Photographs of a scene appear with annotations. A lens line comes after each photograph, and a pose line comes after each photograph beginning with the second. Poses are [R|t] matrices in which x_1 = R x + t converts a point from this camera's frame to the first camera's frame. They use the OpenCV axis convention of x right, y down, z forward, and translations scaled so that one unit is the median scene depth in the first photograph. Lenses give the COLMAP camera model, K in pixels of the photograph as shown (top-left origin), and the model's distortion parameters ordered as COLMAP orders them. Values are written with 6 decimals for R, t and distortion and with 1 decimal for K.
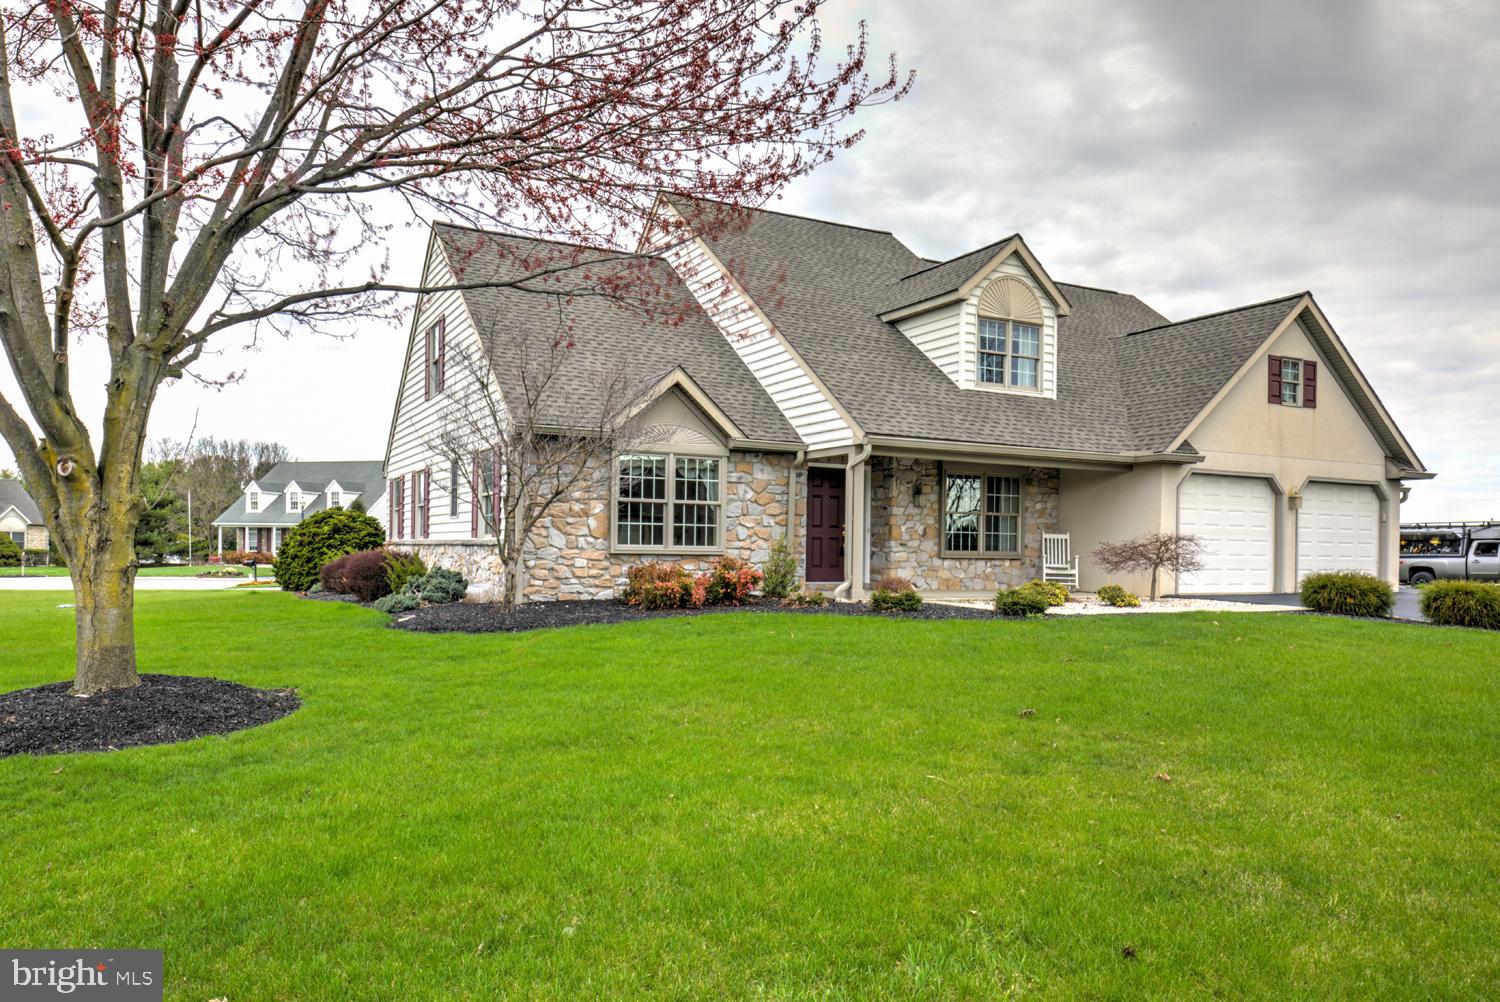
lens RADIAL K [[1035.8, 0, 742.0], [0, 1035.8, 504.3], [0, 0, 1]] dist [0.006718, 0.000938]
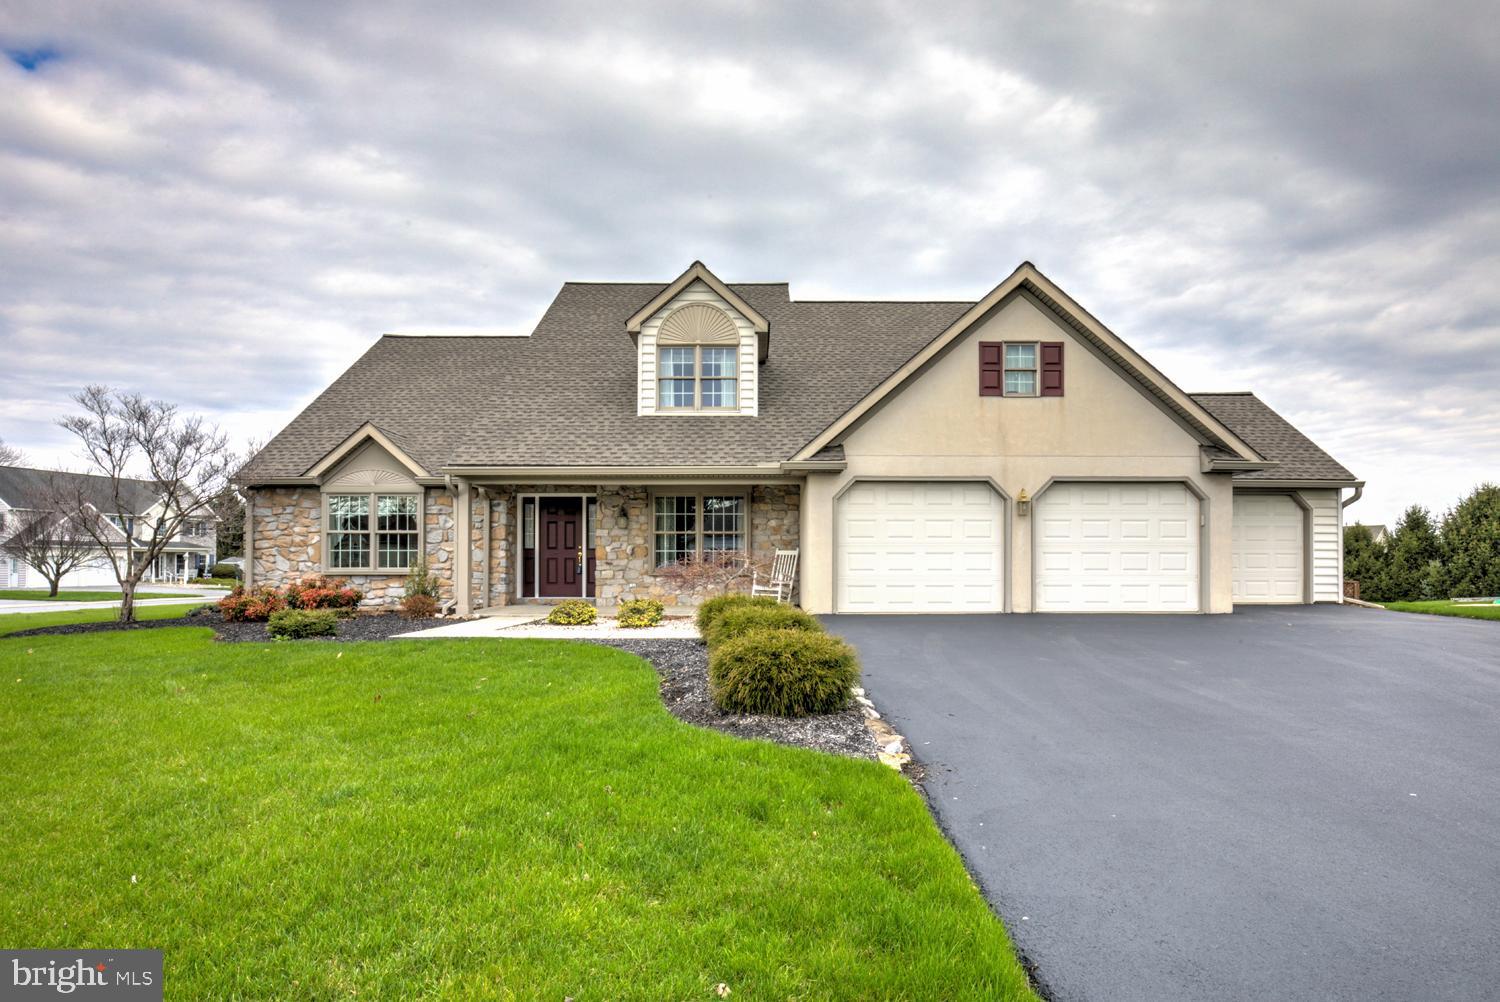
lens RADIAL K [[794.0, 0, 750.1], [0, 794.0, 512.2], [0, 0, 1]] dist [-0.001497, 0.000011]
pose [[0.884608, -0.043862, -0.464268, 0.657156], [0.031988, 0.998929, -0.033424, 0.017037], [0.465237, 0.014716, 0.885064, 0.322872]]
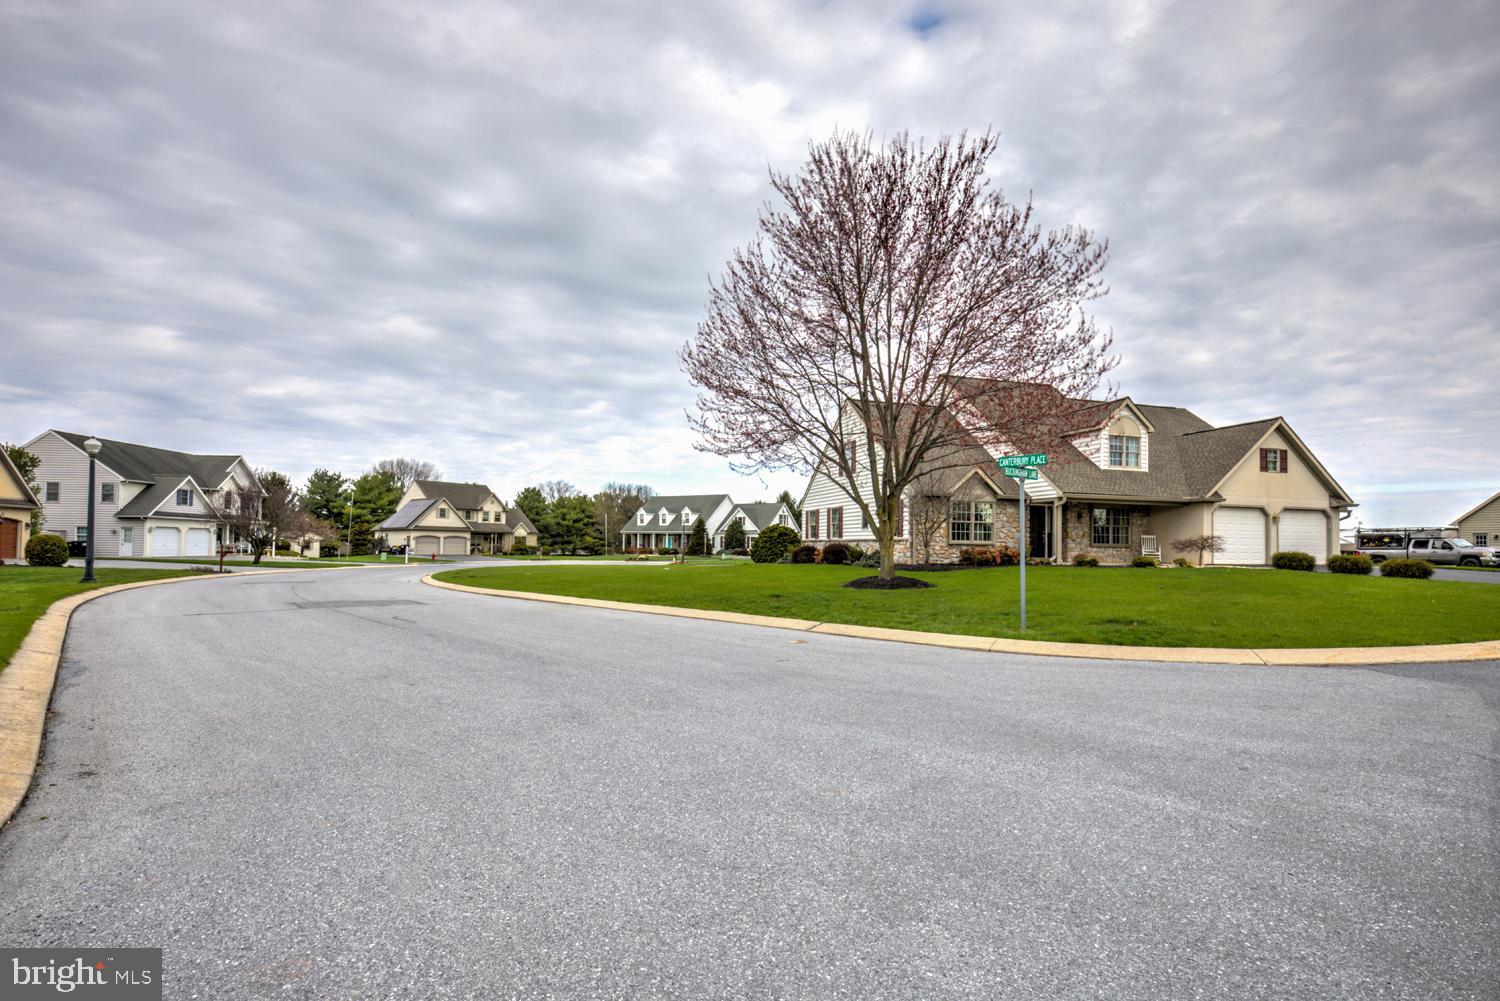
lens RADIAL K [[689.1, 0, 756.4], [0, 689.1, 506.0], [0, 0, 1]] dist [-0.000582, 0.000176]
pose [[0.980821, -0.010915, -0.194605, -0.212442], [0.007686, 0.999820, -0.017340, -0.013380], [0.194760, 0.015512, 0.980728, -0.544261]]
